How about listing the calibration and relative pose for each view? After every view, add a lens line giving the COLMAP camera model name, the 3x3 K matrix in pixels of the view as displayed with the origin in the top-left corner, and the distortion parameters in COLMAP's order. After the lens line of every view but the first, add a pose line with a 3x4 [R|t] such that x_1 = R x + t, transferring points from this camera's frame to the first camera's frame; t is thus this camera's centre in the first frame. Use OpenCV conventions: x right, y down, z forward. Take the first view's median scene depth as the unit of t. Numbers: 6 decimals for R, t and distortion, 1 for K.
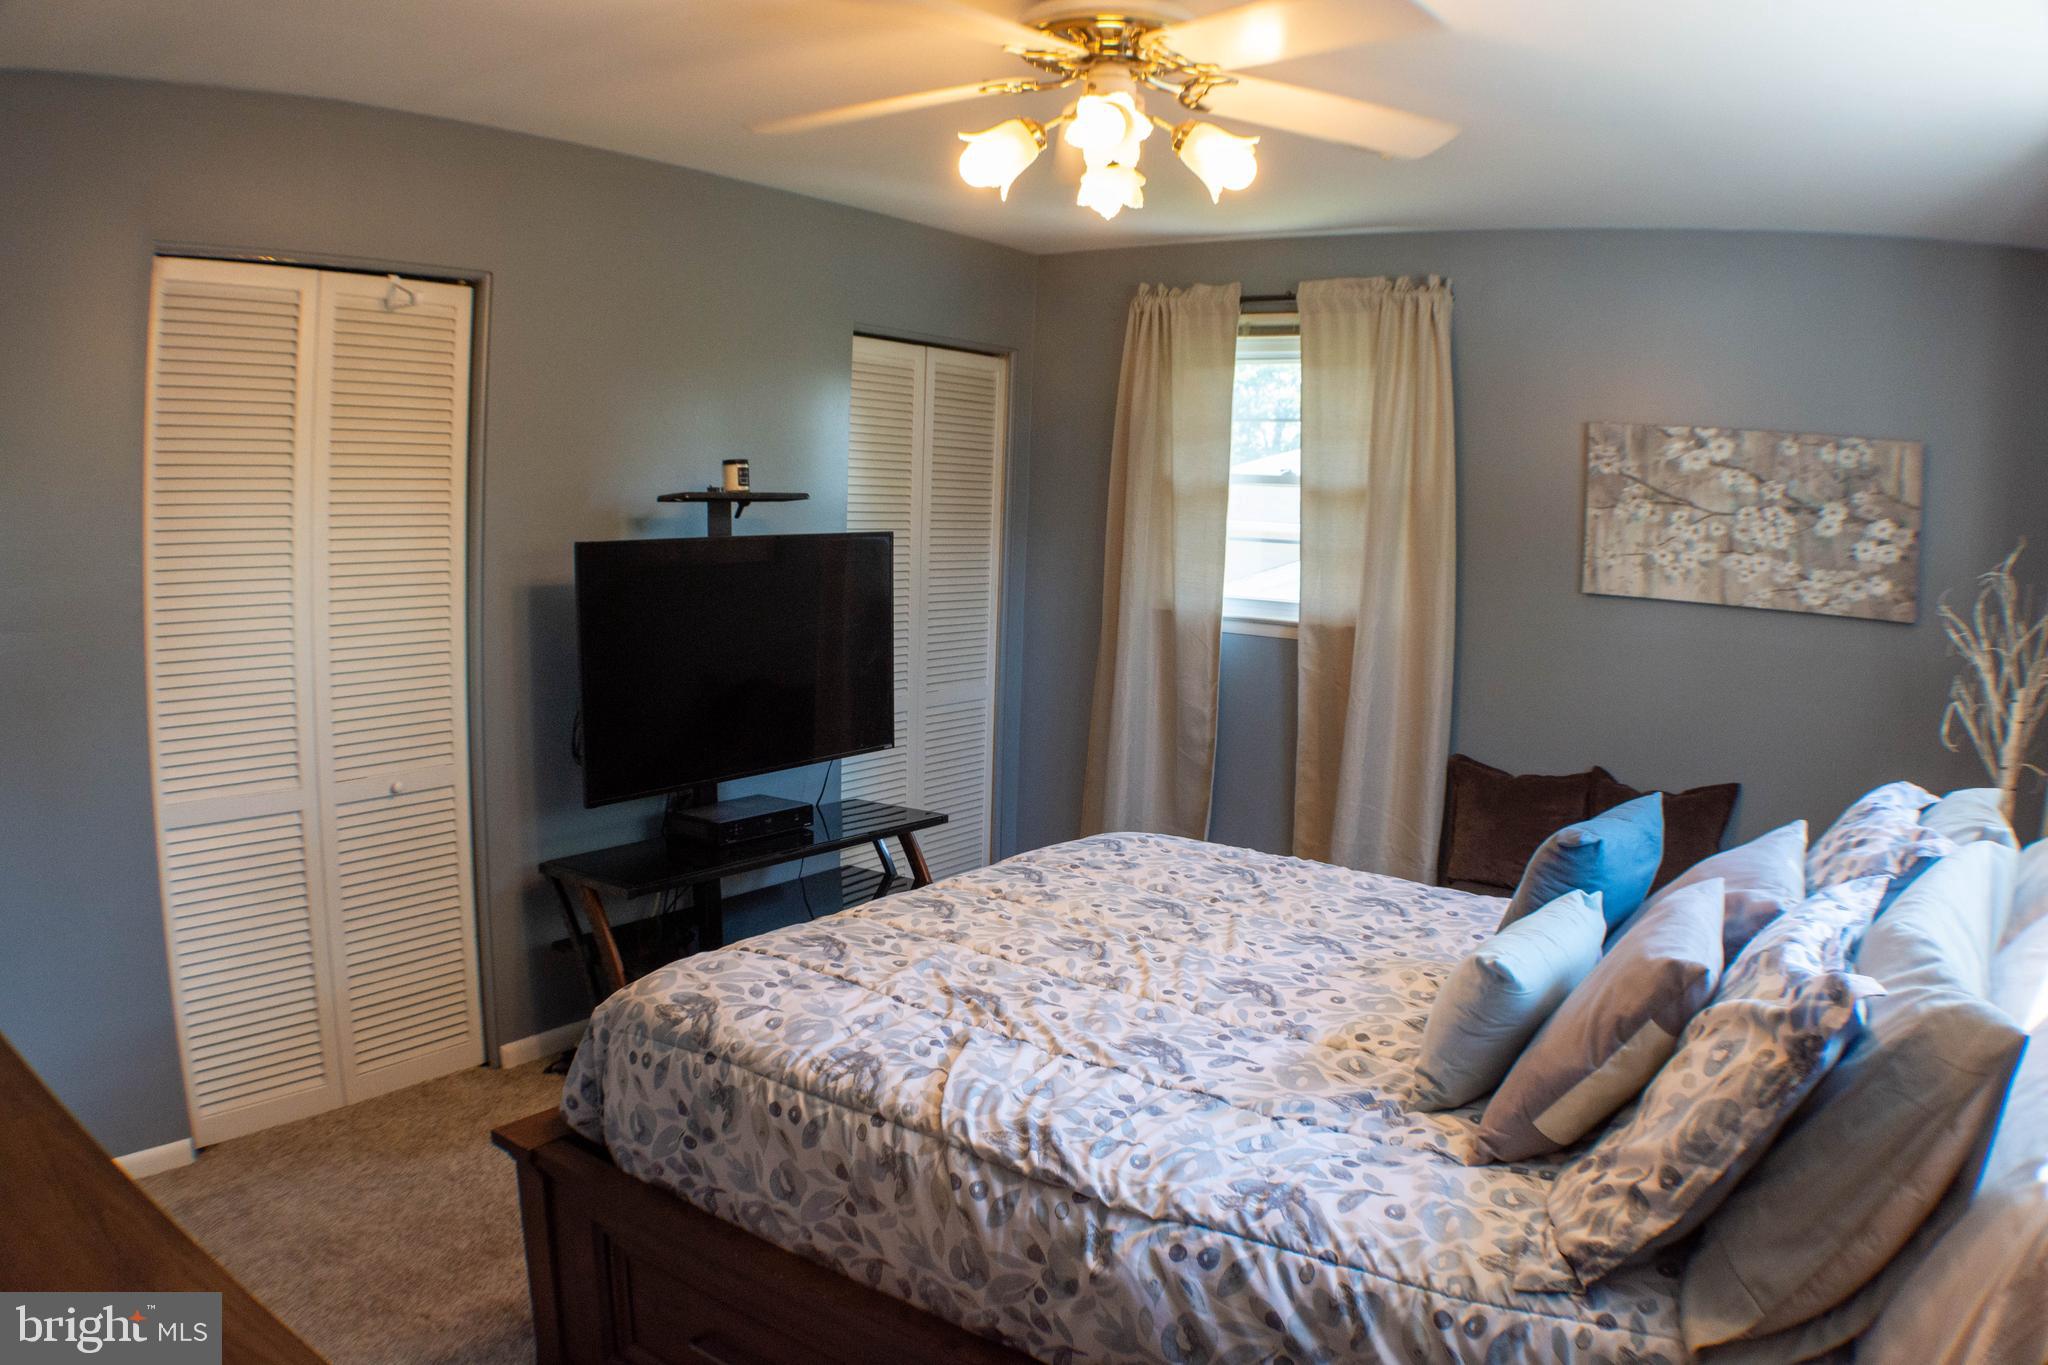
lens RADIAL K [[1417.5, 0, 1020.7], [0, 1417.5, 693.9], [0, 0, 1]] dist [-0.274680, 0.059911]
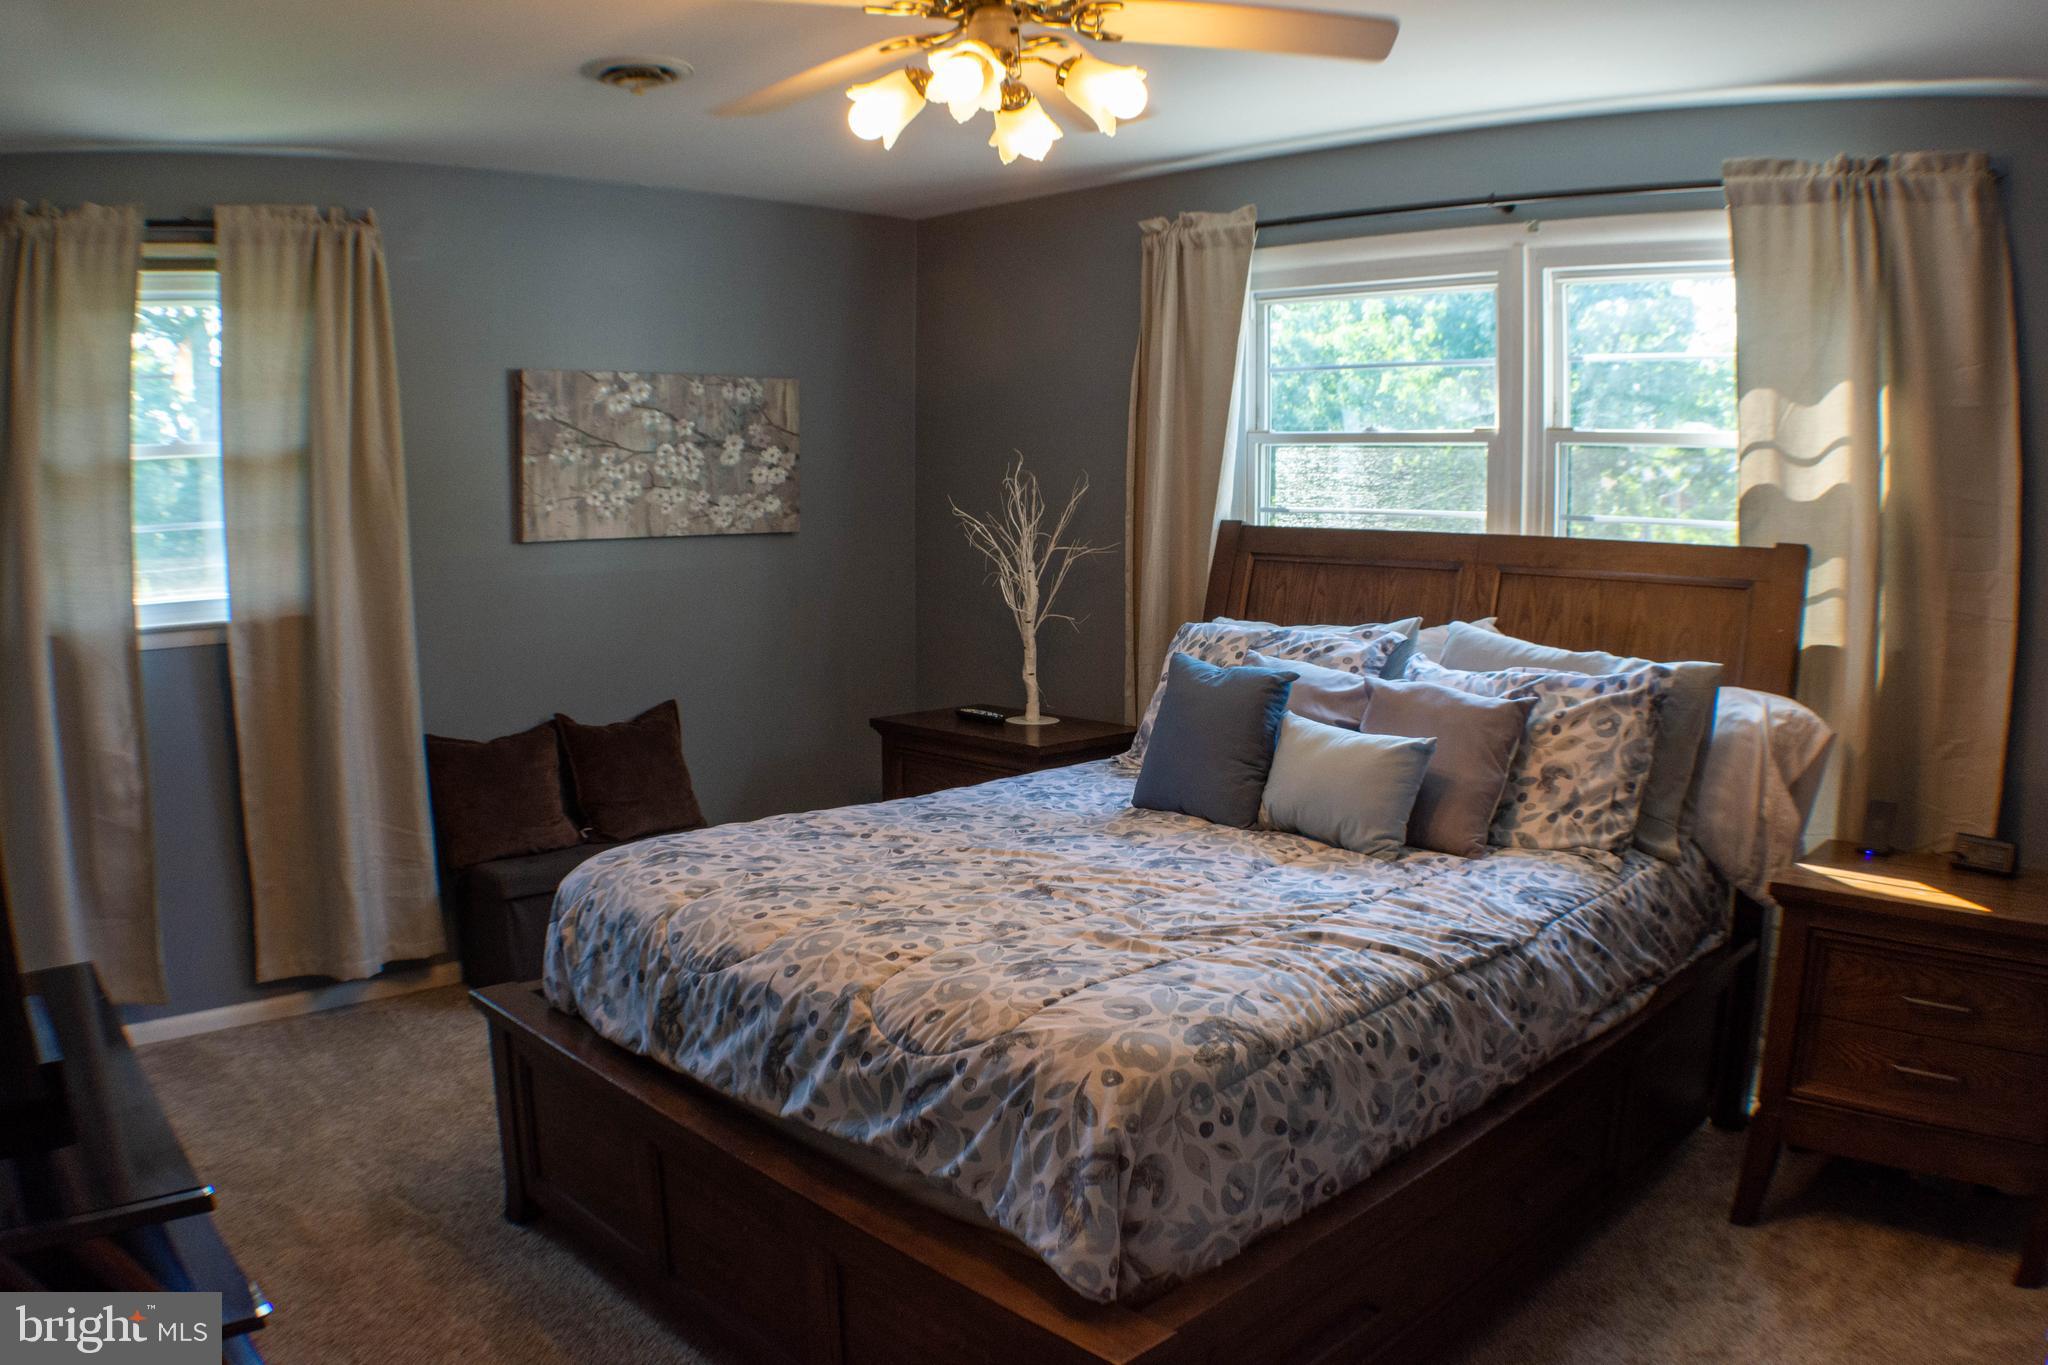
lens RADIAL K [[1493.2, 0, 1031.2], [0, 1493.2, 693.4], [0, 0, 1]] dist [-0.279009, 0.054694]
pose [[0.178953, -0.164987, 0.969925, -0.589976], [0.138910, 0.980201, 0.141106, -0.068693], [-0.974002, 0.109481, 0.198328, 0.479348]]
